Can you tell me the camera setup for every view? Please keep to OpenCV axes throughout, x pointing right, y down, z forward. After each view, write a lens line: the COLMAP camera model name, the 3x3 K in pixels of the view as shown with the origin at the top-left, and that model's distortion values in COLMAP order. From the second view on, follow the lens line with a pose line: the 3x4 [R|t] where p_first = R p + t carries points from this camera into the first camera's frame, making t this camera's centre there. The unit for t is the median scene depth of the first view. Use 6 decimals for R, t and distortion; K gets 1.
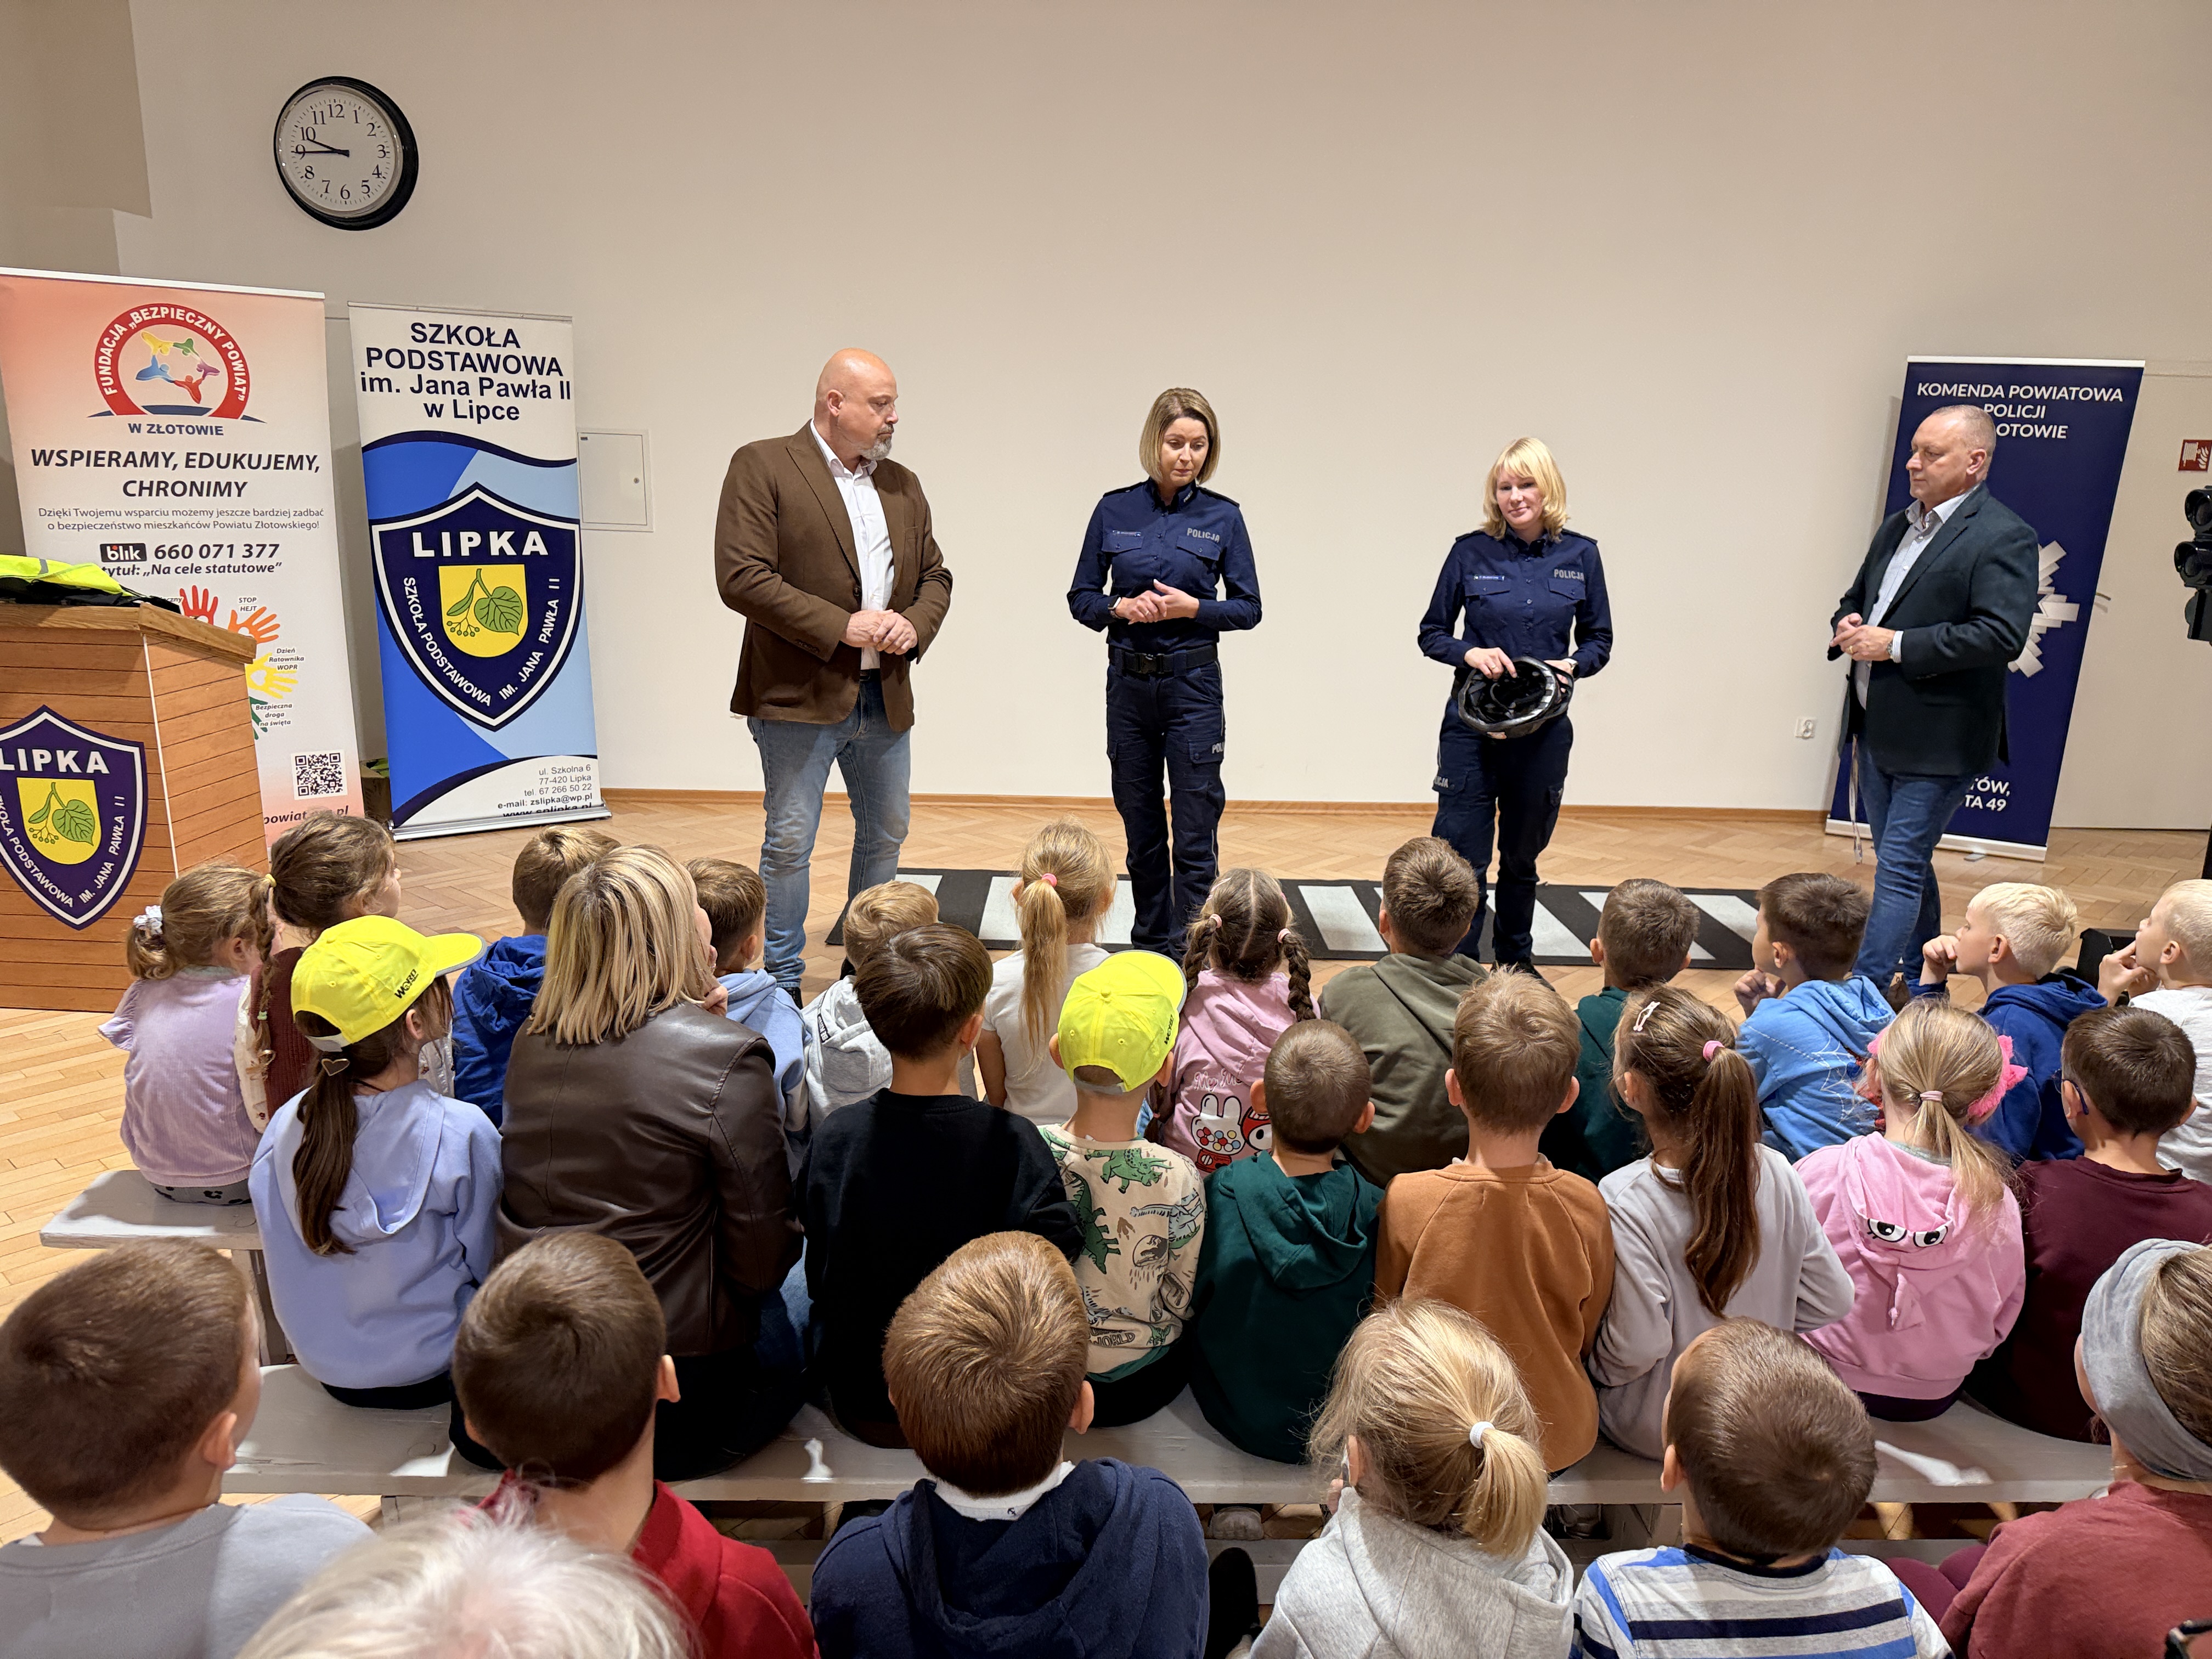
lens RADIAL K [[1564.8, 0, 1112.6], [0, 1564.8, 833.8], [0, 0, 1]] dist [0.017157, -0.022196]
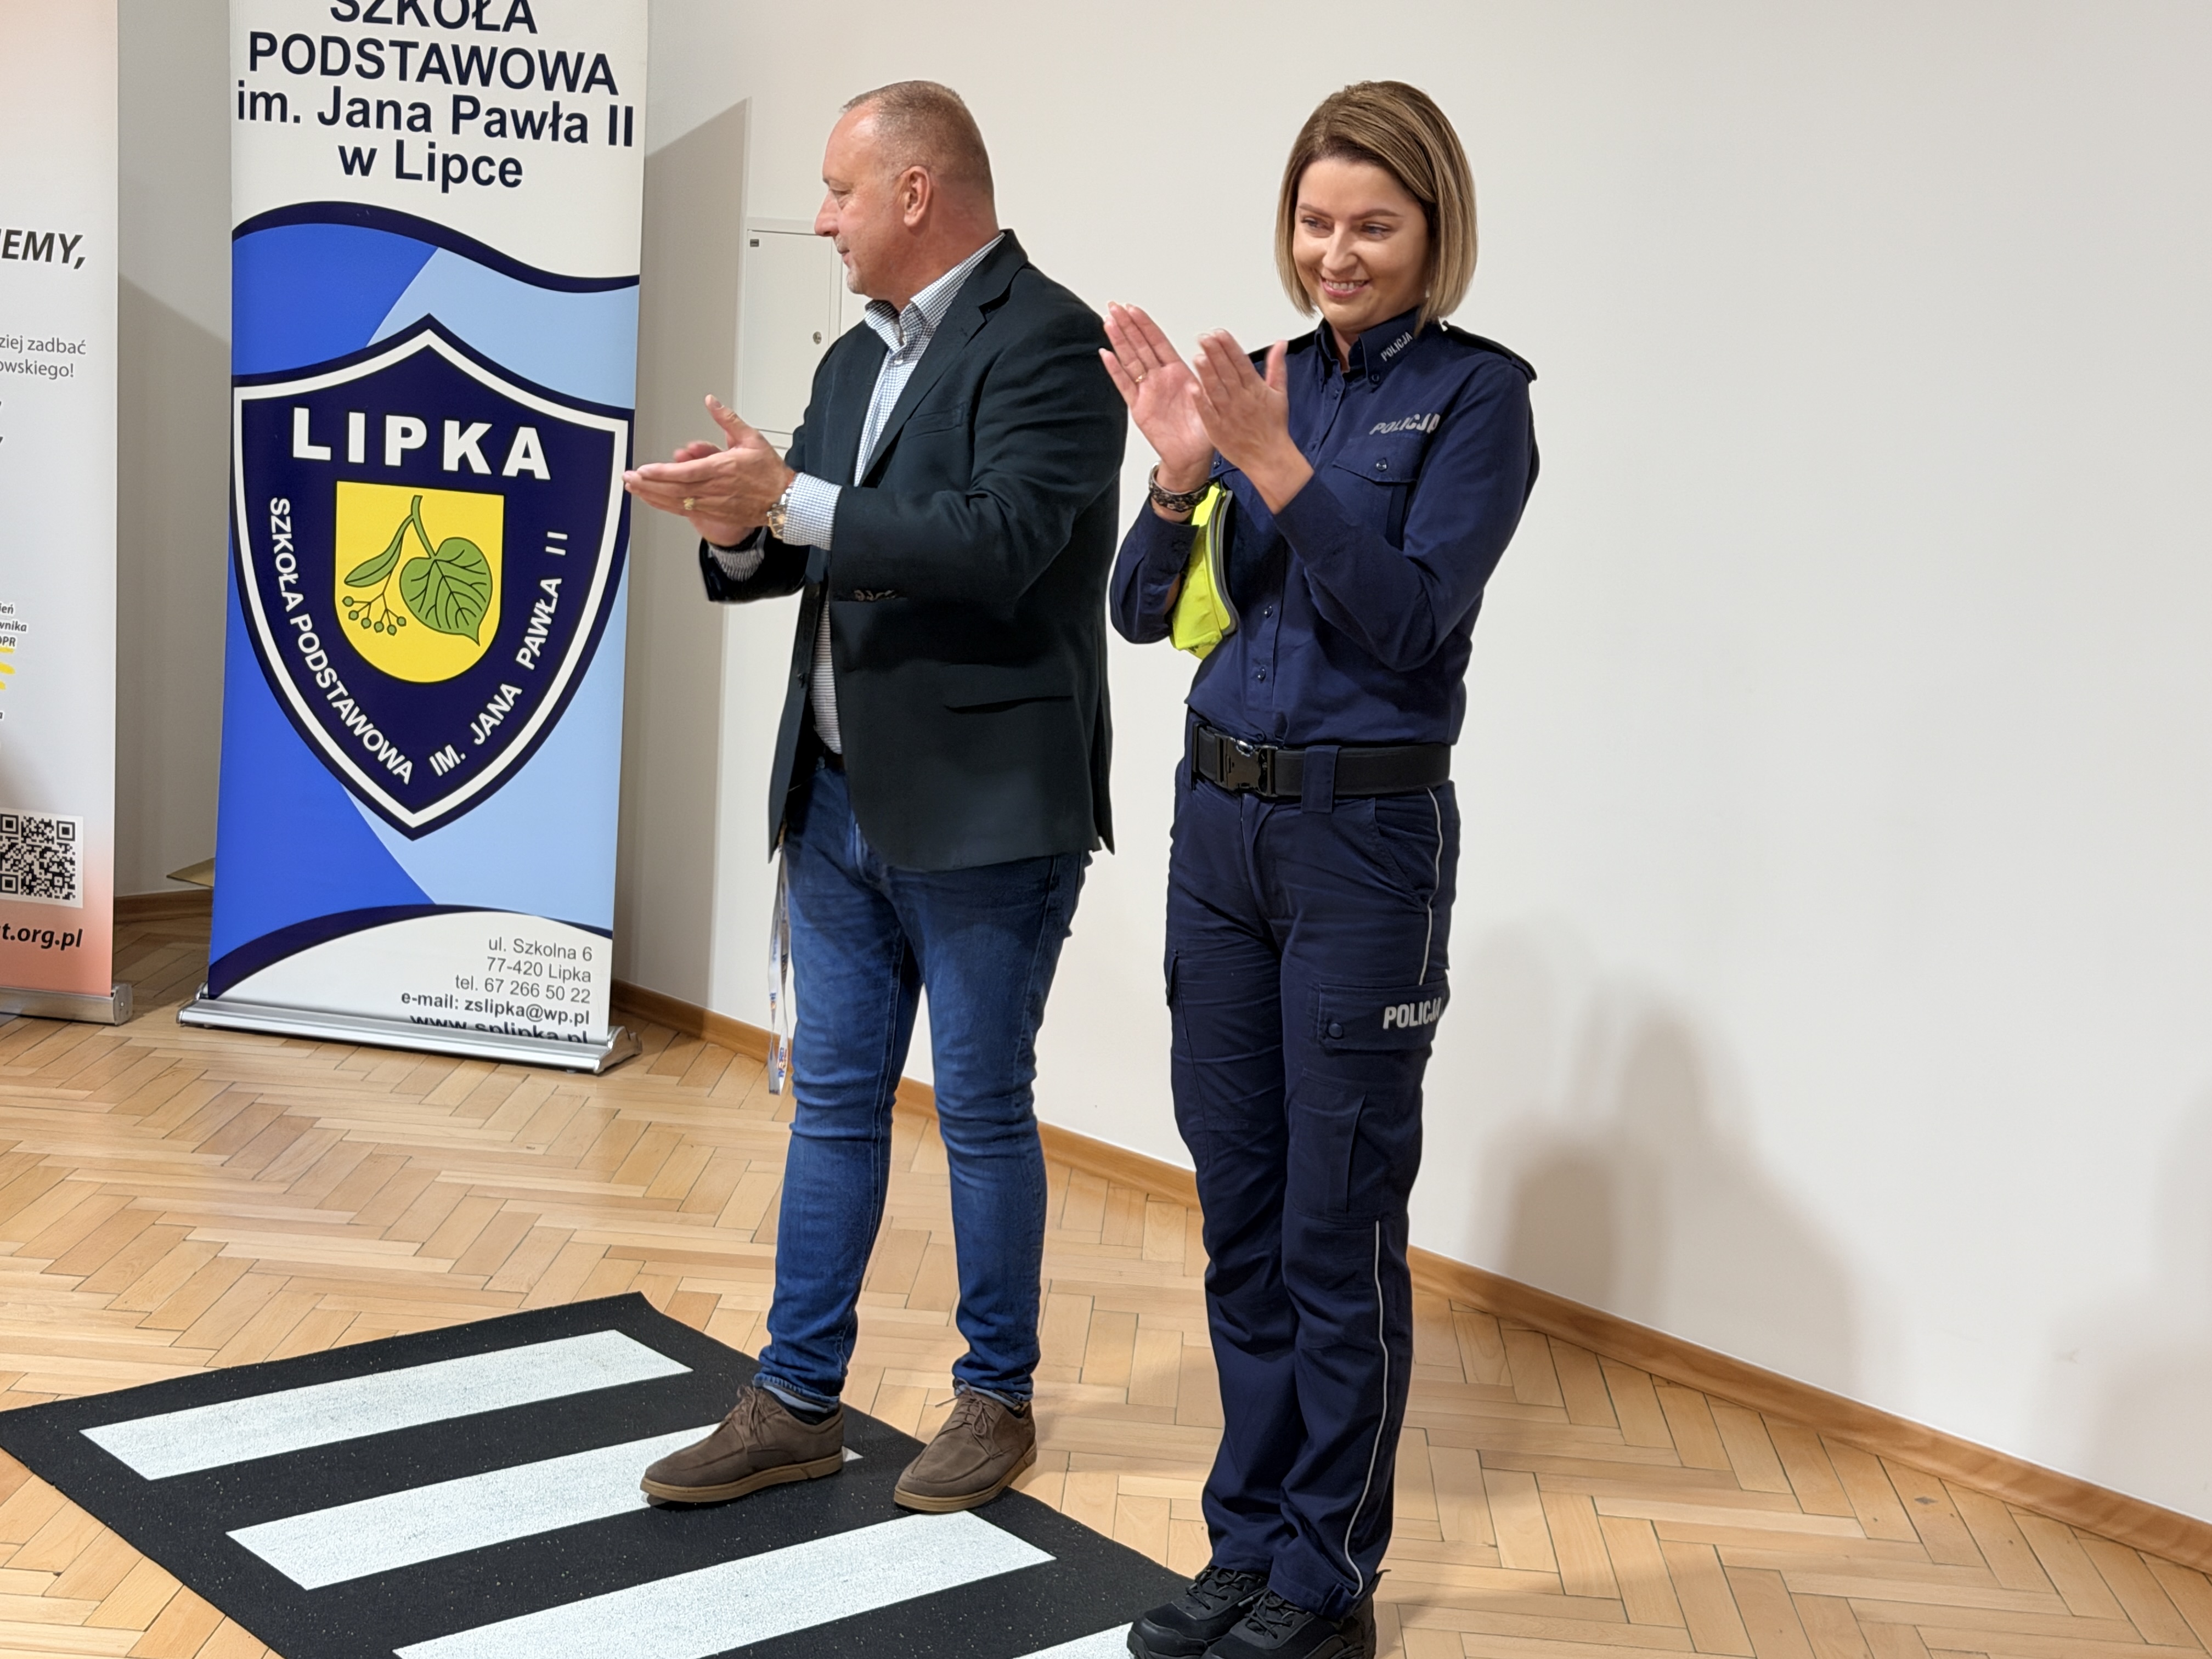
lens RADIAL K [[3249.8, 0, 1105.8], [0, 3249.8, 860.4], [0, 0, 1]] dist [0.194929, -0.393735]
pose [[0.659310, 0.146172, -0.737525, 0.509917], [-0.227448, 0.973735, -0.010341, -0.104826], [0.716643, 0.174567, 0.675240, 0.530024]]
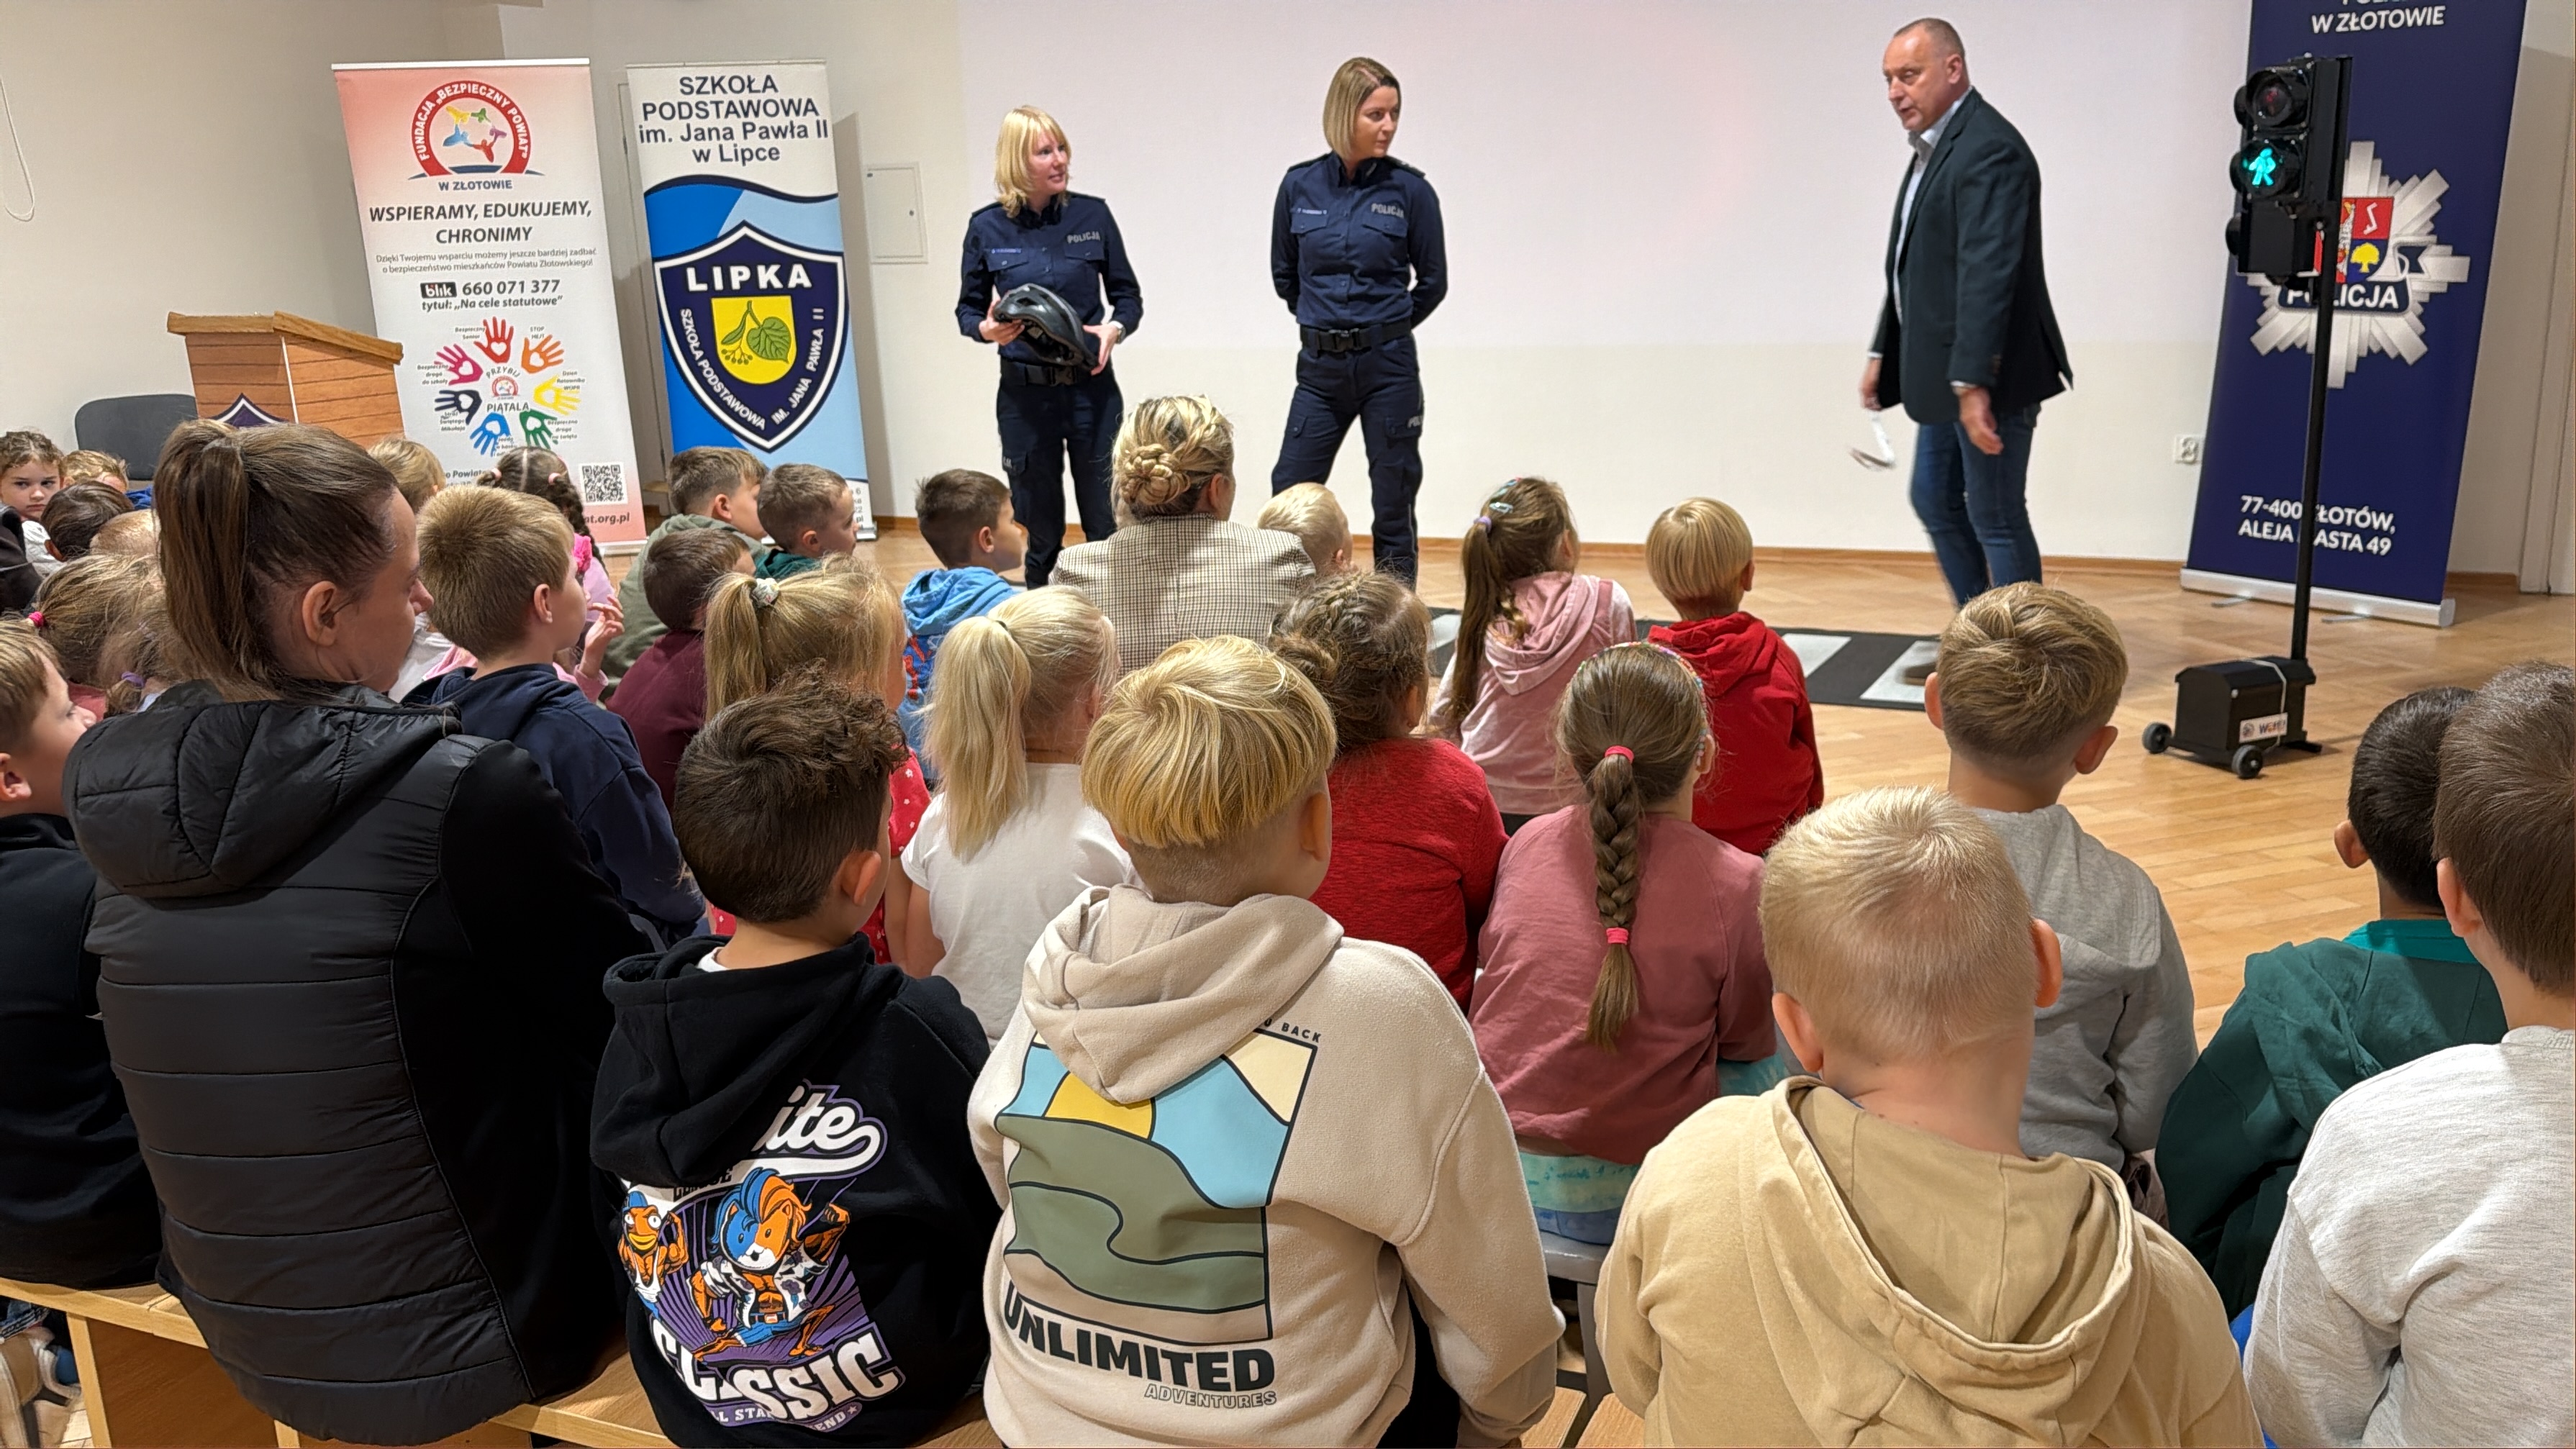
lens RADIAL K [[2065.0, 0, 1291.6], [0, 2065.0, 725.0], [0, 0, 1]] dist [0.200090, -0.451849]
pose [[0.870730, 0.055883, -0.488576, 0.692572], [-0.054727, 0.998362, 0.016659, 0.085092], [0.488707, 0.012233, 0.872362, -0.088662]]
